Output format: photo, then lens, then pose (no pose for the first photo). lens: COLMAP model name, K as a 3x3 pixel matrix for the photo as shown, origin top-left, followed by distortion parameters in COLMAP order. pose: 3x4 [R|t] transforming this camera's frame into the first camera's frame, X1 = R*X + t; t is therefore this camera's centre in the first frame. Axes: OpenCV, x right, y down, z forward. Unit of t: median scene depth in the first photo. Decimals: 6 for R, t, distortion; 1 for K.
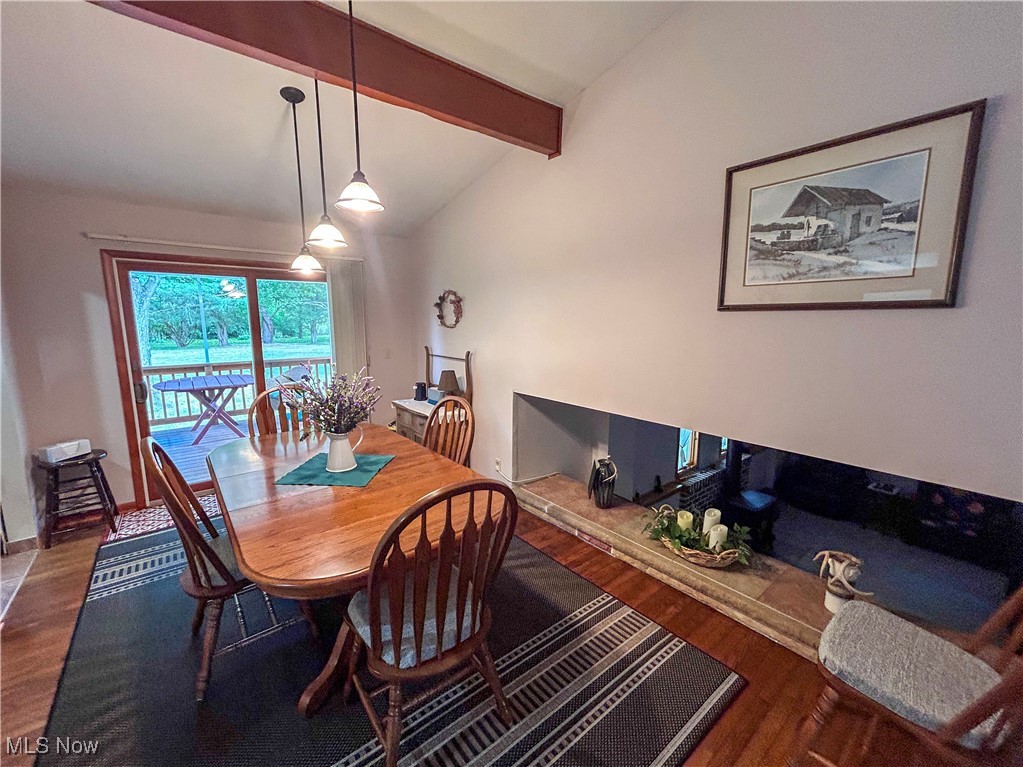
lens RADIAL K [[416.7, 0, 509.5], [0, 416.7, 378.3], [0, 0, 1]] dist [-0.001816, -0.000001]
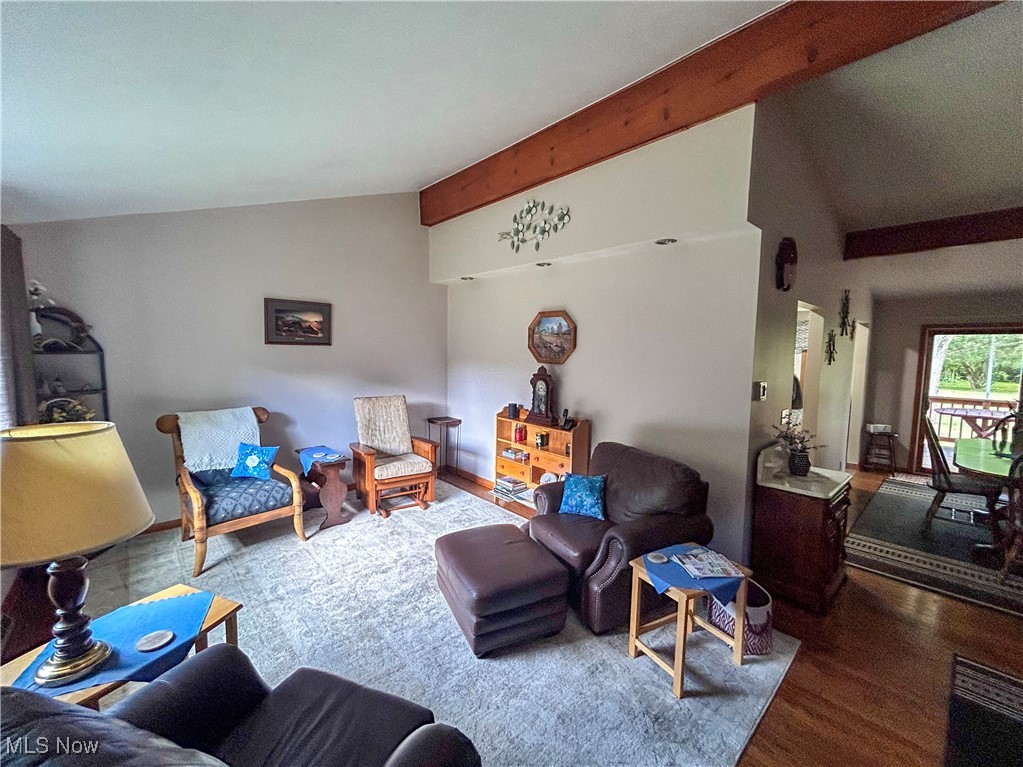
lens RADIAL K [[416.7, 0, 511.8], [0, 416.7, 379.6], [0, 0, 1]] dist [-0.001816, -0.000001]
pose [[0.053821, 0.077240, -0.995559, 0.434731], [-0.162985, 0.984313, 0.067556, 0.056328], [0.985159, 0.158626, 0.065566, -0.487461]]
